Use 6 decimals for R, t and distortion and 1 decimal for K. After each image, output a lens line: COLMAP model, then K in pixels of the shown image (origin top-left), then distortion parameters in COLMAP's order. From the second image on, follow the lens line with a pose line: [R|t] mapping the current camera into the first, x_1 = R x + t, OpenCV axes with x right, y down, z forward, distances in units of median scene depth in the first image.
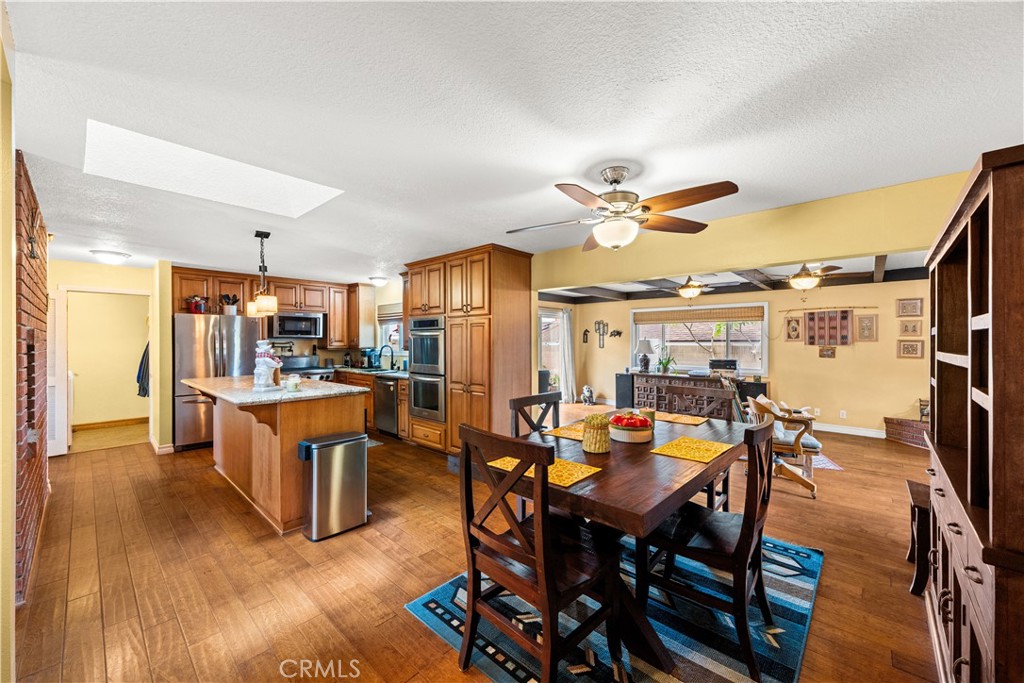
lens RADIAL K [[394.9, 0, 512.0], [0, 394.9, 341.5], [0, 0, 1]] dist [0.001793, 0.000200]
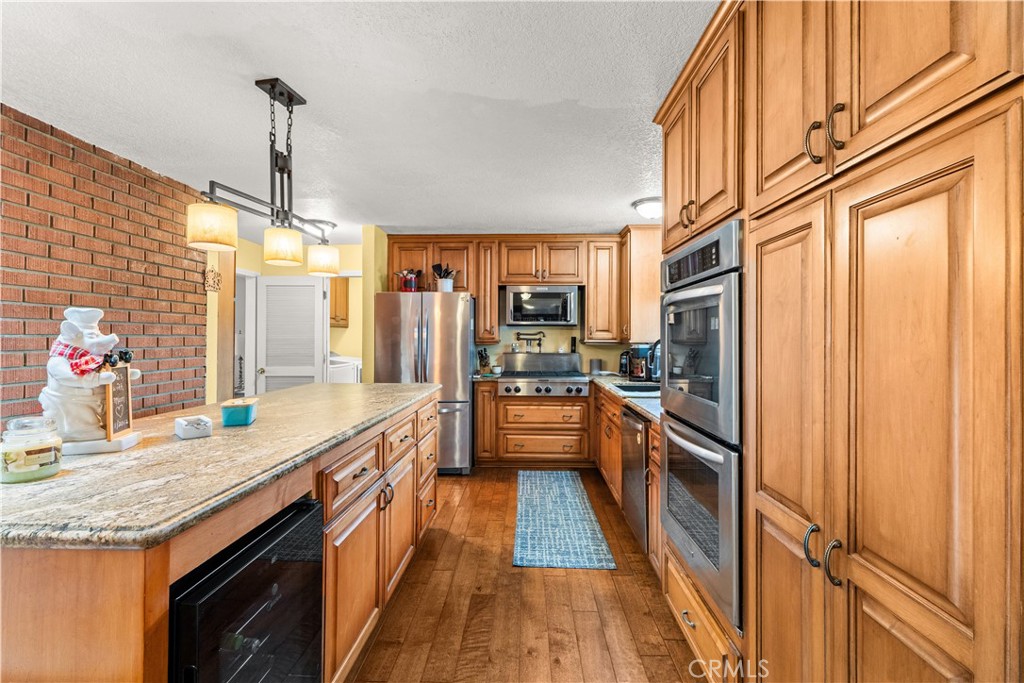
lens RADIAL K [[432.7, 0, 514.4], [0, 432.7, 336.1], [0, 0, 1]] dist [-0.000576, -0.000086]
pose [[0.660475, 0.003353, -0.750841, -0.047048], [-0.006985, 0.999974, -0.001679, 0.011845], [0.750816, 0.006354, 0.660481, 0.599672]]
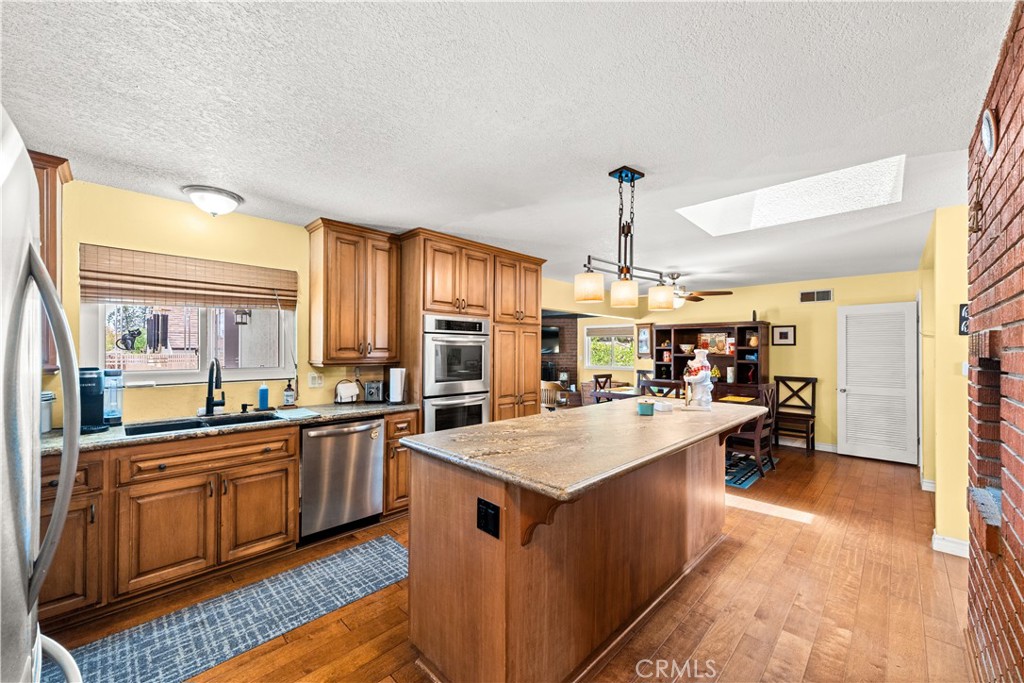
lens RADIAL K [[394.9, 0, 512.0], [0, 394.9, 341.5], [0, 0, 1]] dist [0.001793, 0.000200]
pose [[0.030089, 0.015719, 0.999424, -0.855833], [-0.006746, 0.999857, -0.015523, -0.004692], [-0.999524, -0.006275, 0.030191, 0.794659]]
